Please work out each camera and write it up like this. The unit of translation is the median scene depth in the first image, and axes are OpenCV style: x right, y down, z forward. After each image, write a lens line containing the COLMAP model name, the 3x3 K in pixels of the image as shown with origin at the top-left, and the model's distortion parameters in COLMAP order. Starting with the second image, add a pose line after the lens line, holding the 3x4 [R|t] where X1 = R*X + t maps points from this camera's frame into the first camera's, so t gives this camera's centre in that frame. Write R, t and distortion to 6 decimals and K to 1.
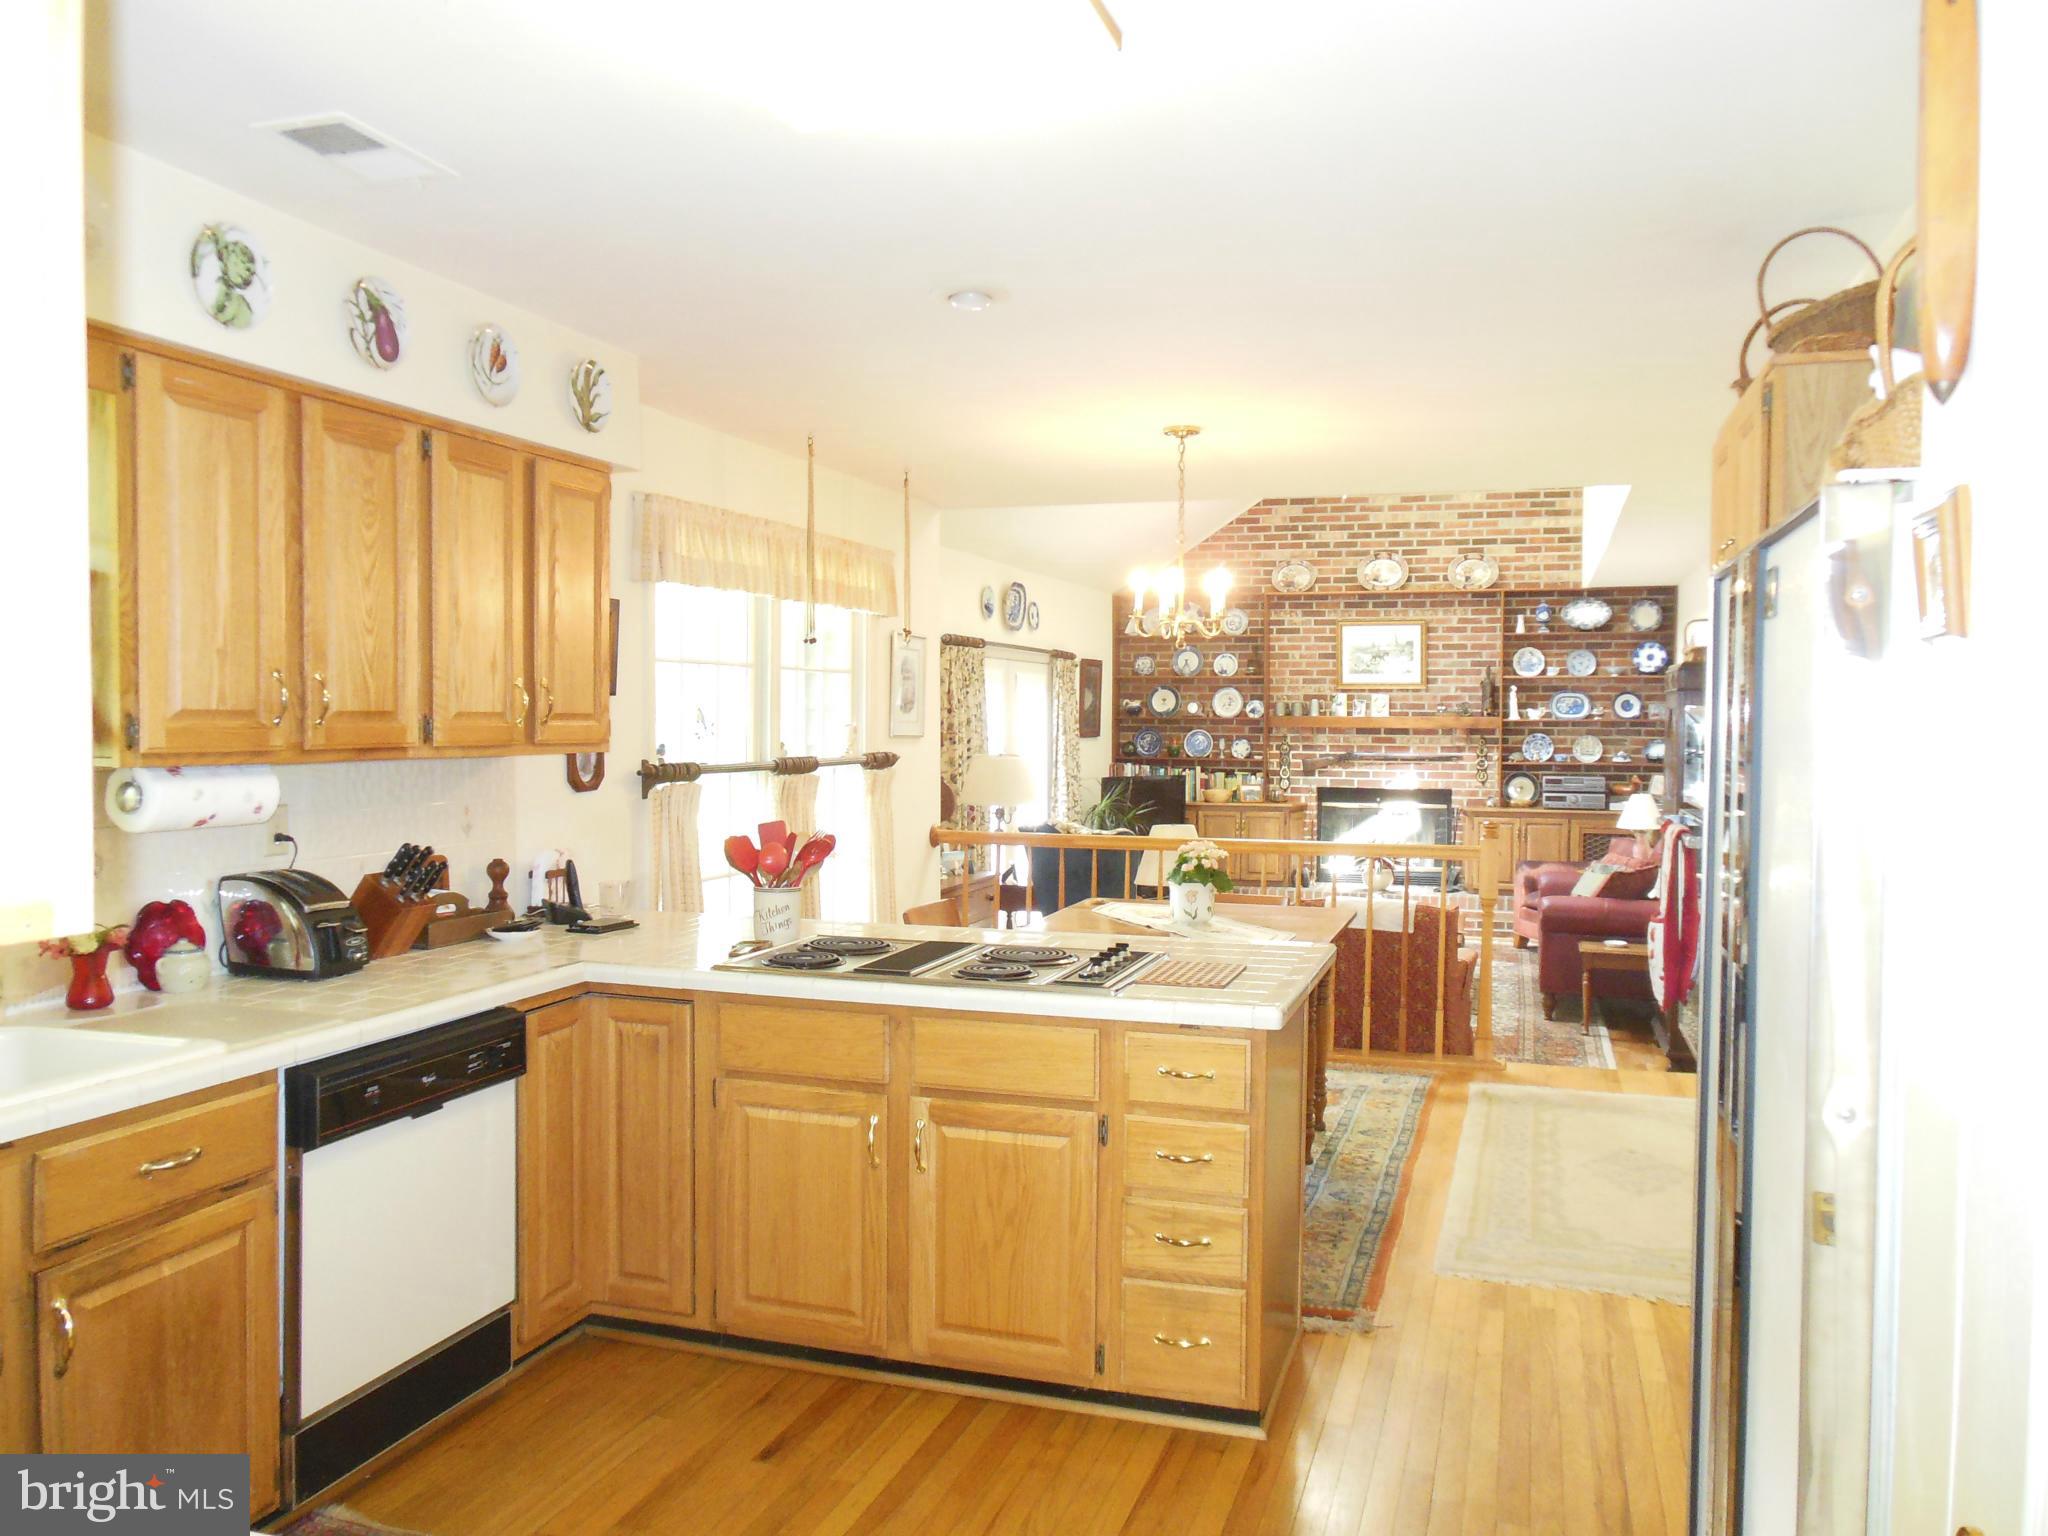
lens RADIAL K [[1551.7, 0, 1033.5], [0, 1551.7, 769.4], [0, 0, 1]] dist [-0.087486, 0.152618]
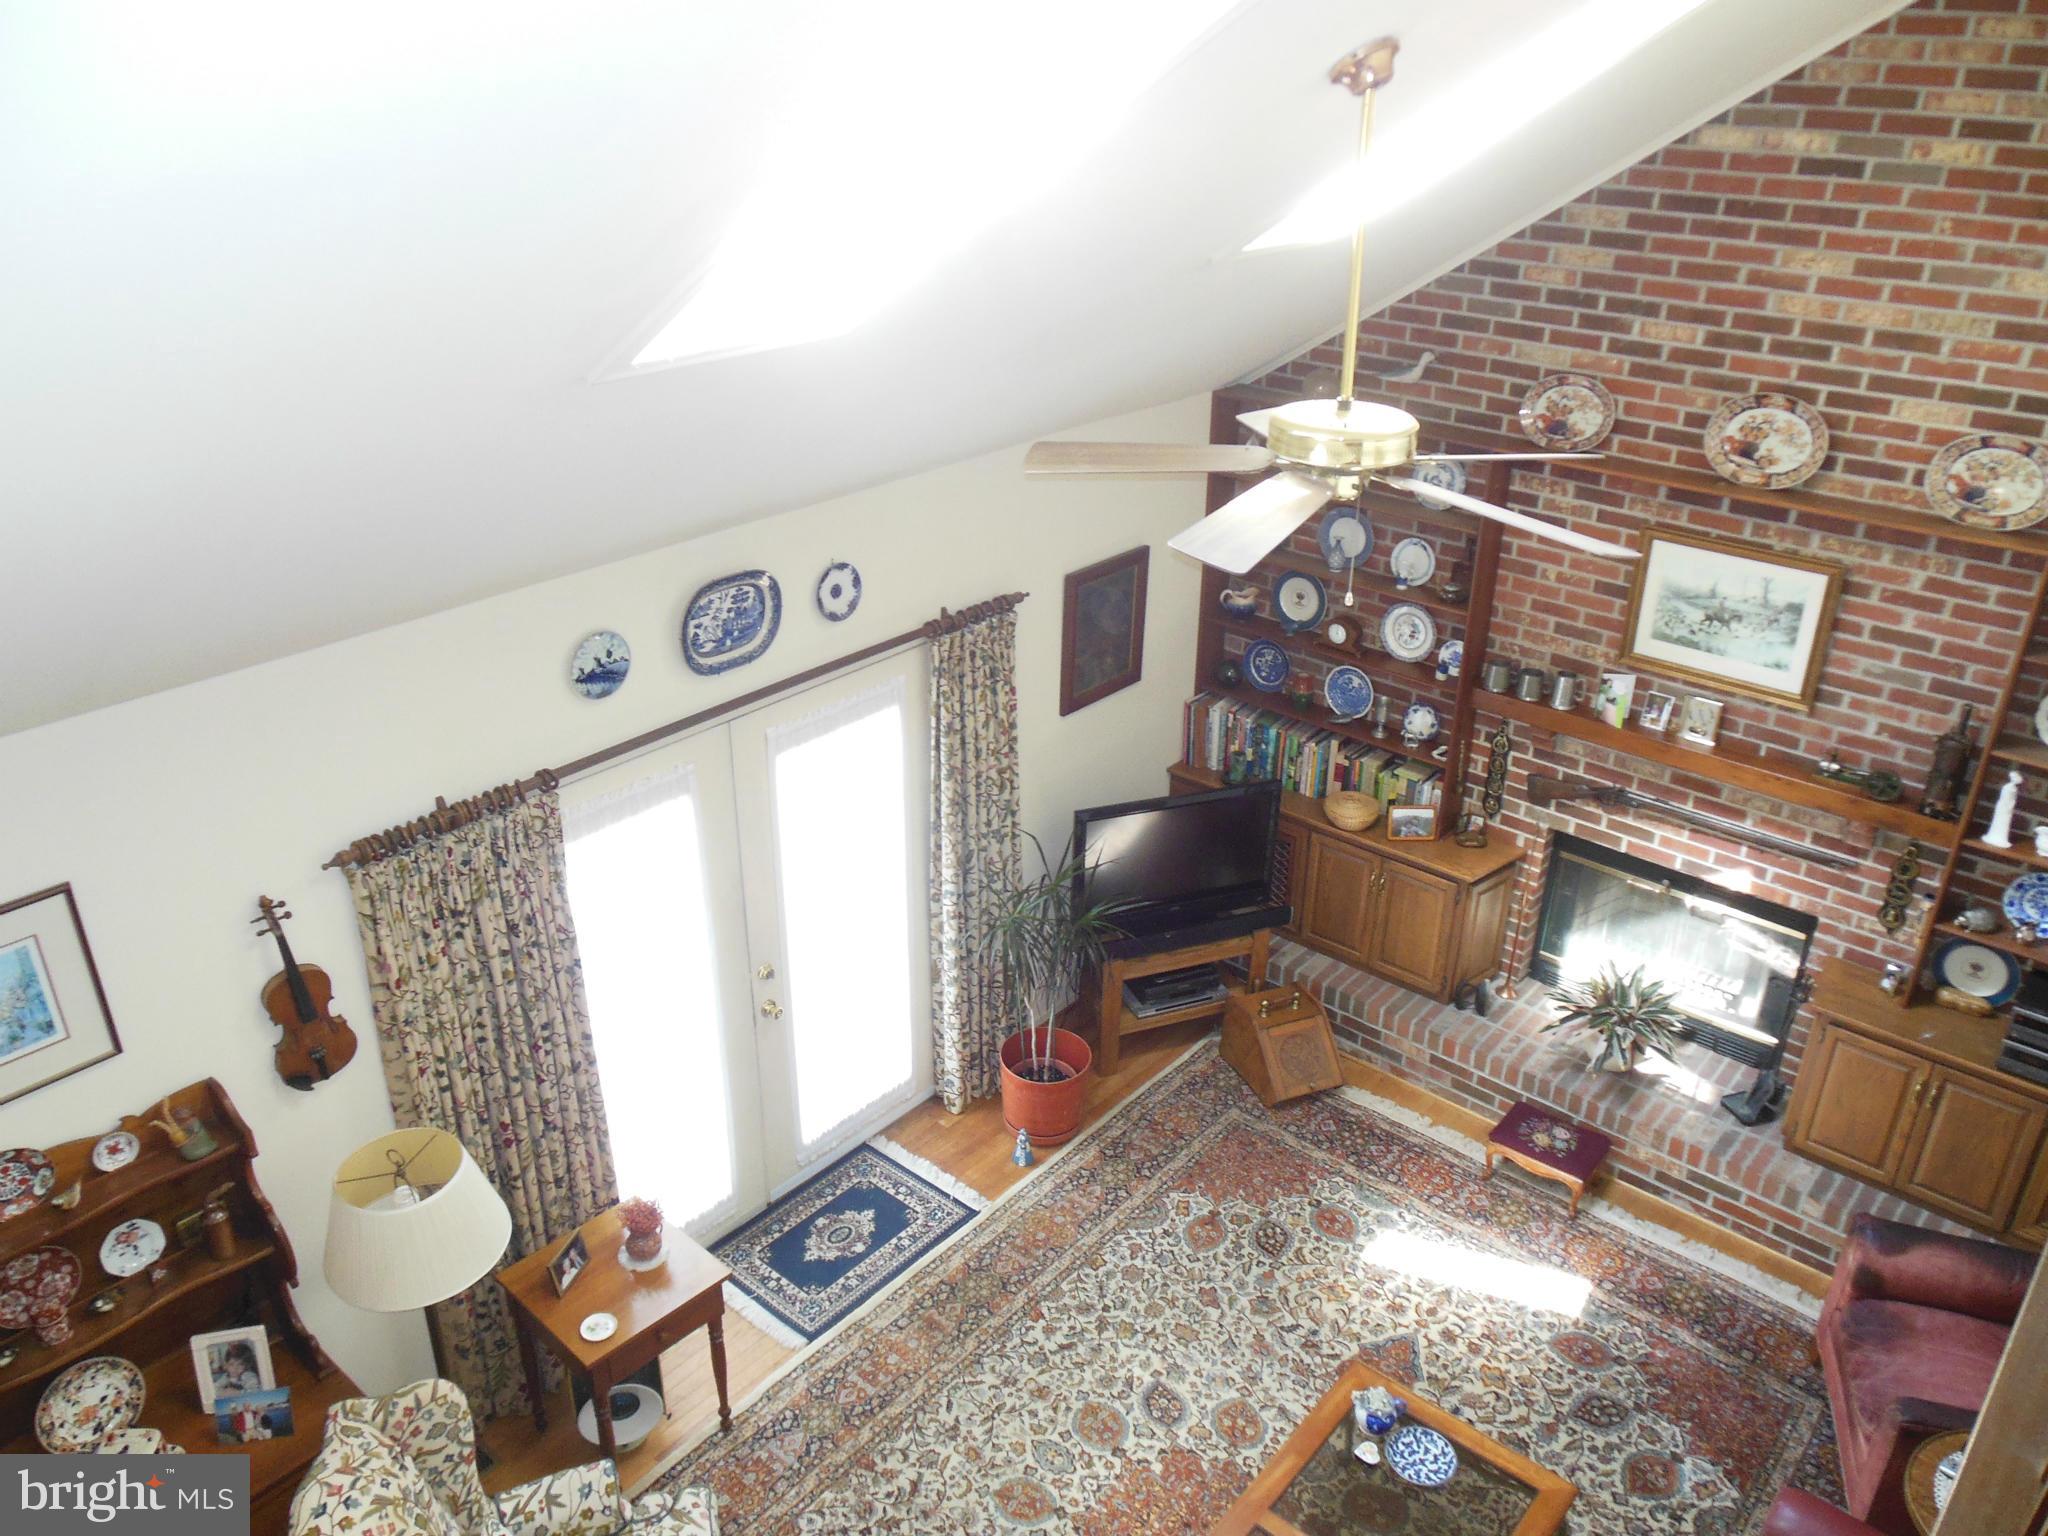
lens RADIAL K [[1561.4, 0, 1048.2], [0, 1561.4, 774.6], [0, 0, 1]] dist [-0.049280, 0.114481]
pose [[0.918713, 0.186835, -0.347935, 0.211046], [-0.024950, 0.906713, 0.421009, -0.221424], [0.394137, -0.378106, 0.837671, 0.523268]]
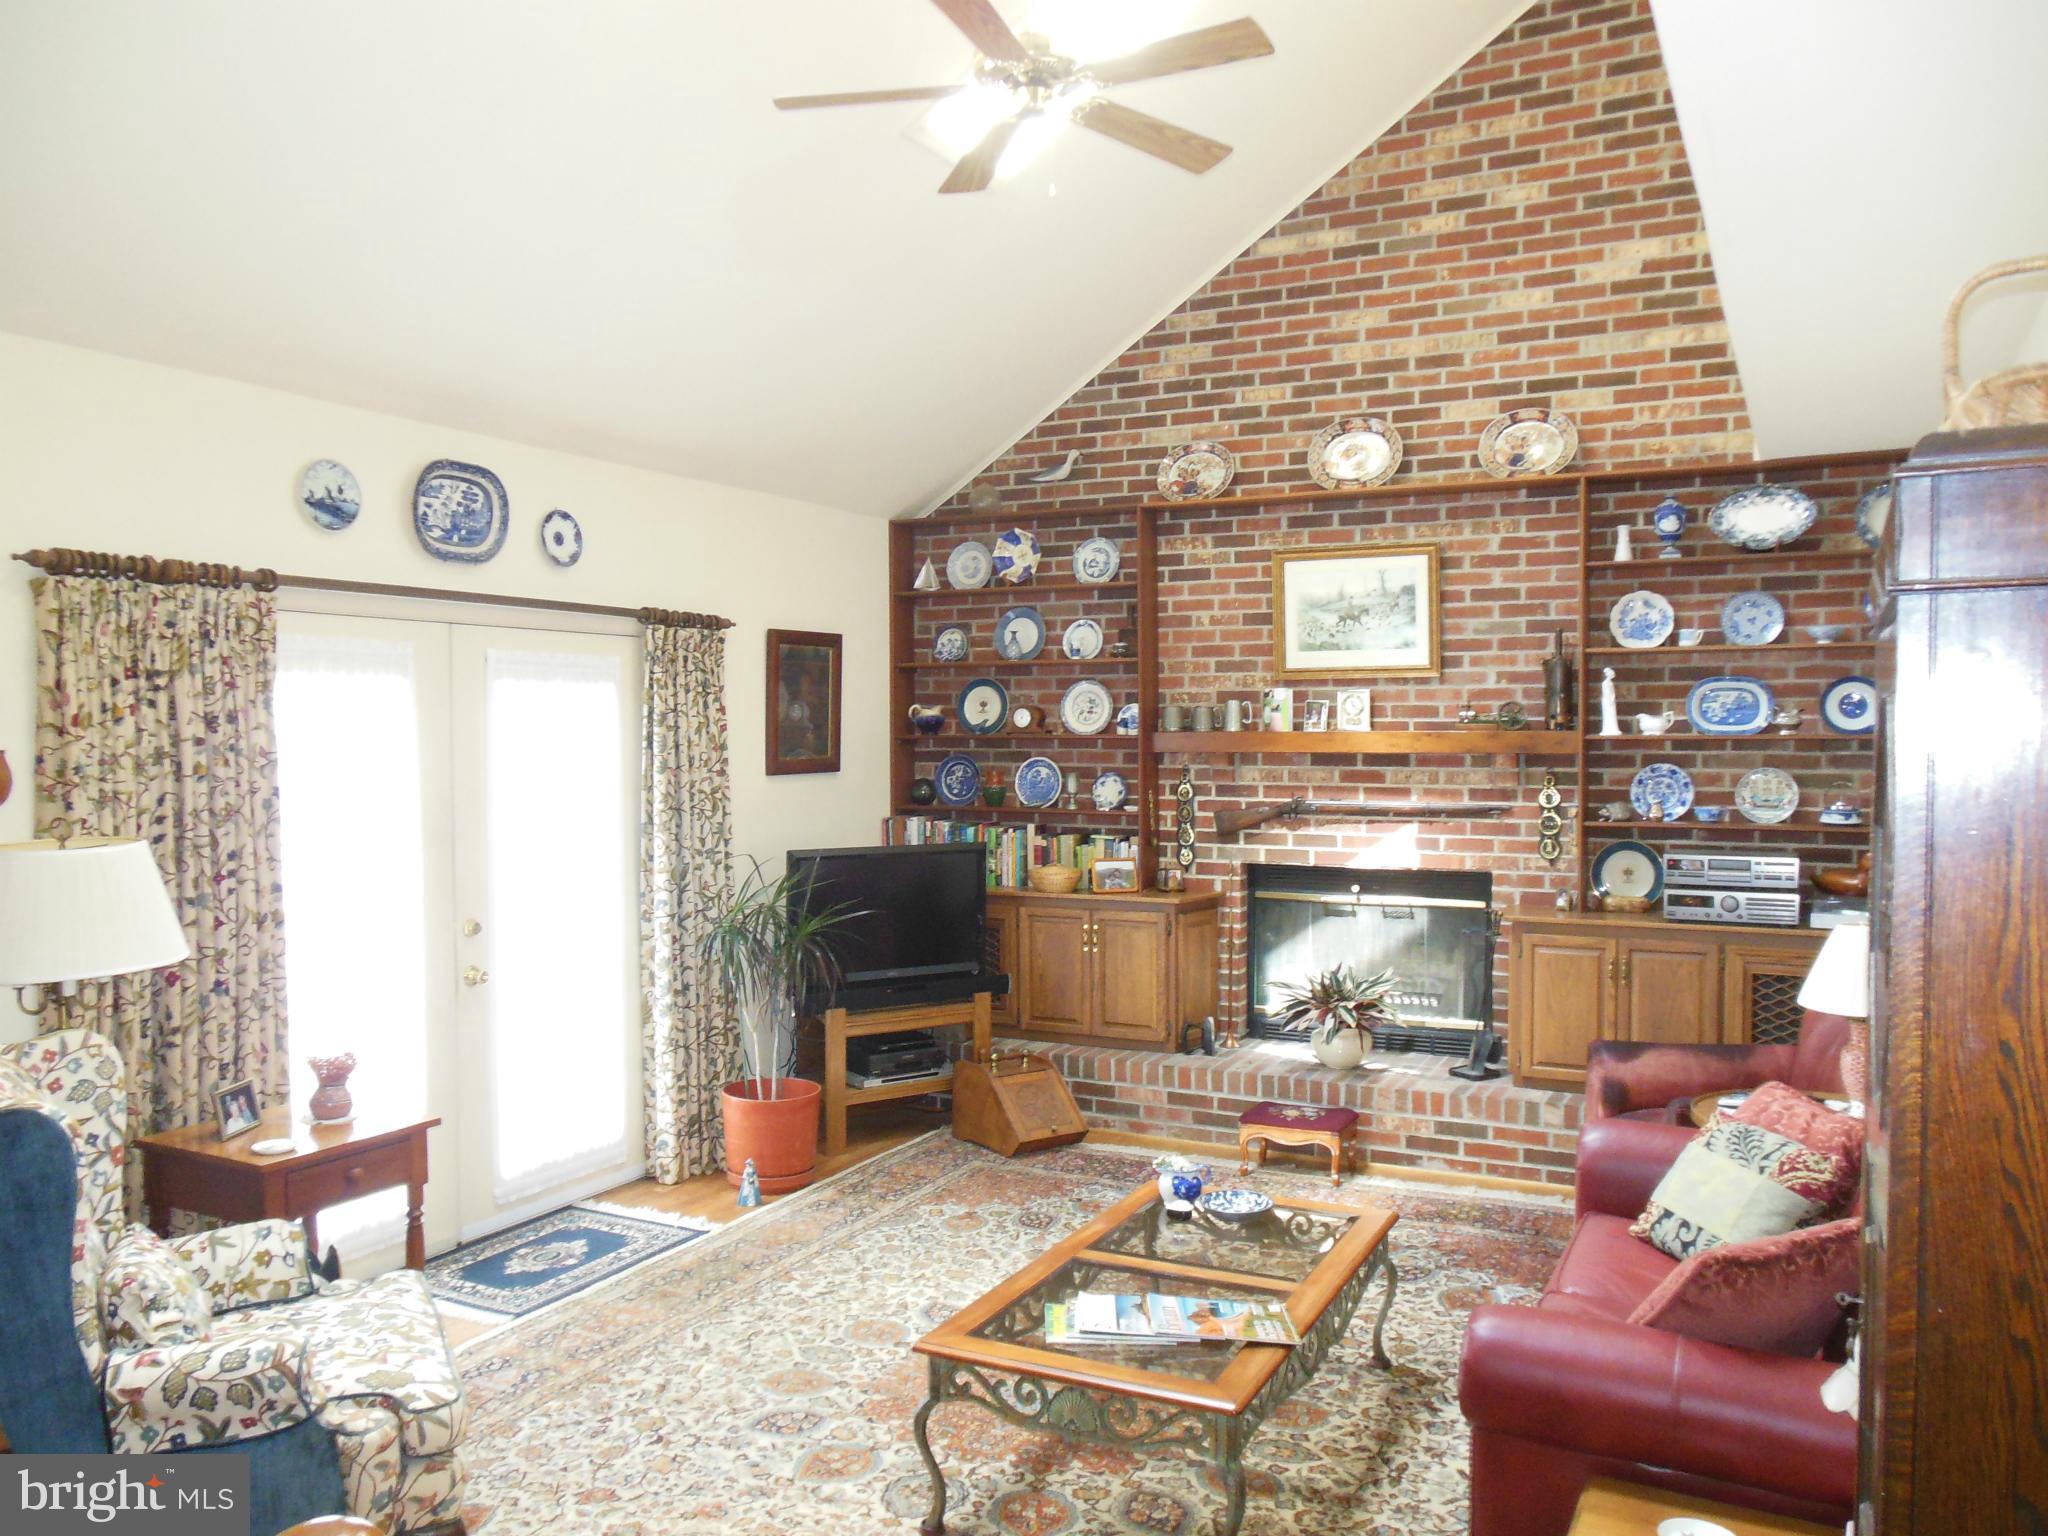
lens RADIAL K [[1551.7, 0, 1033.5], [0, 1551.7, 769.4], [0, 0, 1]] dist [-0.087486, 0.152618]
pose [[0.985466, -0.002755, -0.169851, 0.207692], [0.001366, 0.999965, -0.008292, -0.017257], [0.169868, 0.007939, 0.985435, 0.468110]]
